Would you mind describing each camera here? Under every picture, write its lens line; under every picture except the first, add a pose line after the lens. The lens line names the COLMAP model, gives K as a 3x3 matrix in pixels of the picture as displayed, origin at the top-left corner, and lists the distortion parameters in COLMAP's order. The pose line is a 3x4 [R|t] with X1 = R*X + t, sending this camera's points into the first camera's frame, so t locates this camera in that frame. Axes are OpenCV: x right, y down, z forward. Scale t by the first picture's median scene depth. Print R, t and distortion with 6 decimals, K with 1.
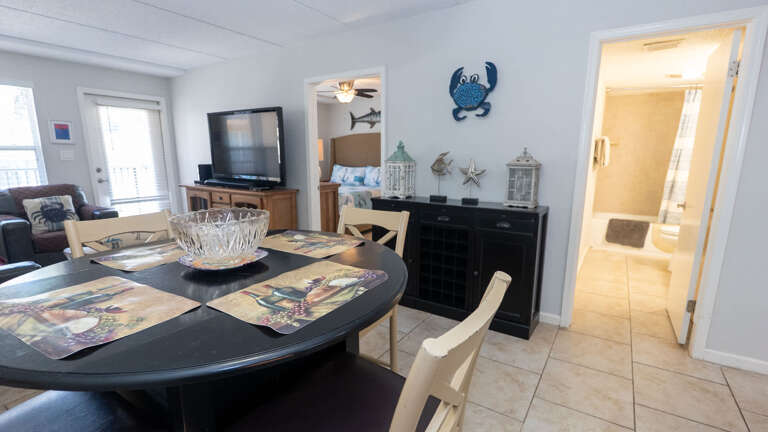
lens RADIAL K [[358.5, 0, 386.6], [0, 358.5, 225.1], [0, 0, 1]] dist [-0.000579, 0.000236]
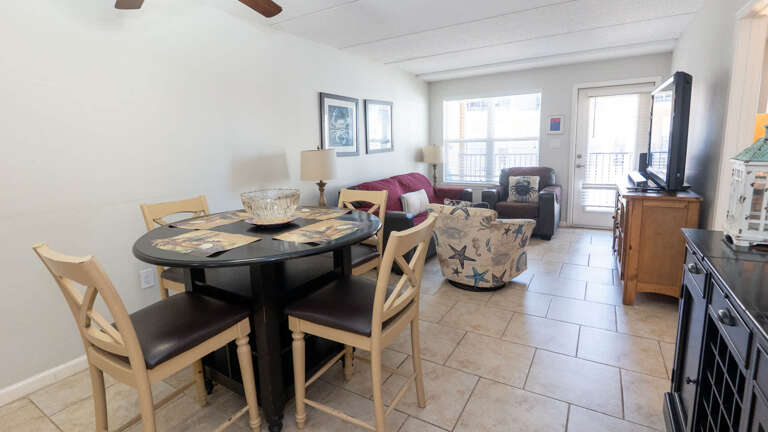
lens RADIAL K [[362.8, 0, 385.5], [0, 362.8, 197.8], [0, 0, 1]] dist [-0.002781, -0.000516]
pose [[0.047702, 0.142435, -0.988654, 0.447097], [-0.167242, 0.976947, 0.132679, -0.117119], [0.984761, 0.159016, 0.070424, 0.537942]]
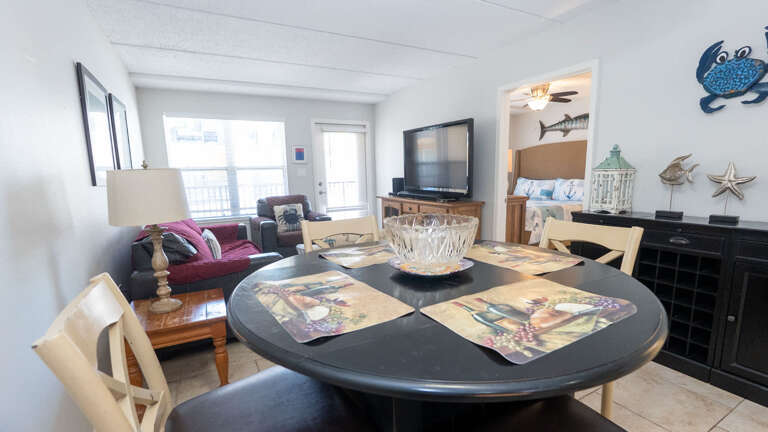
lens RADIAL K [[354.3, 0, 387.4], [0, 354.3, 232.3], [0, 0, 1]] dist [-0.002438, -0.000633]
pose [[0.888336, 0.054406, -0.455960, -0.046594], [-0.063807, 0.997948, -0.005237, 0.007040], [0.454740, 0.033746, 0.889985, 0.034123]]
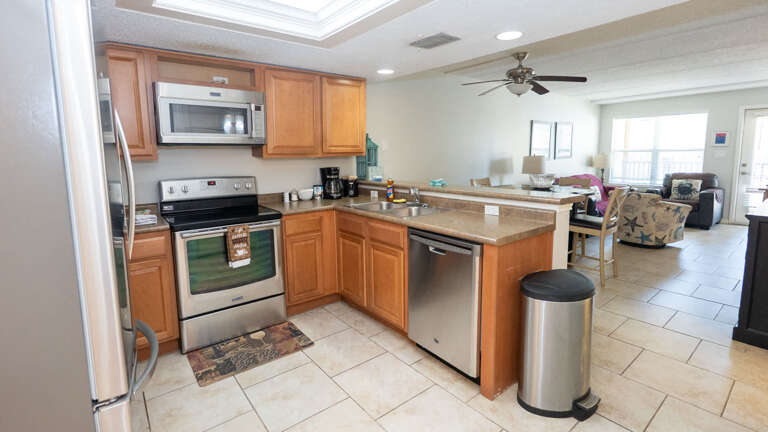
lens RADIAL K [[358.0, 0, 386.6], [0, 358.0, 194.8], [0, 0, 1]] dist [-0.002464, -0.000277]
pose [[-0.301472, 0.111995, -0.946875, 1.307980], [-0.172689, 0.970241, 0.169740, -0.065441], [0.937706, 0.214687, -0.273160, 0.220836]]
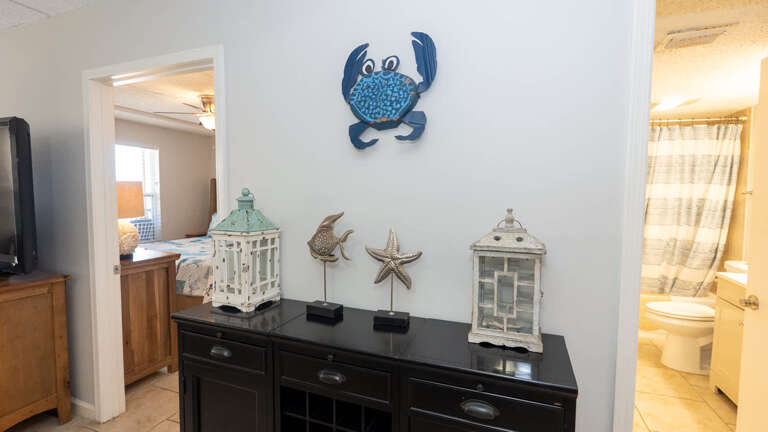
lens RADIAL K [[353.1, 0, 388.1], [0, 353.1, 214.6], [0, 0, 1]] dist [-0.004318, -0.000547]
pose [[0.974763, -0.009545, 0.223040, 0.119823], [0.039818, 0.990499, -0.131630, -0.130491], [-0.219664, 0.137189, 0.965881, 0.509224]]
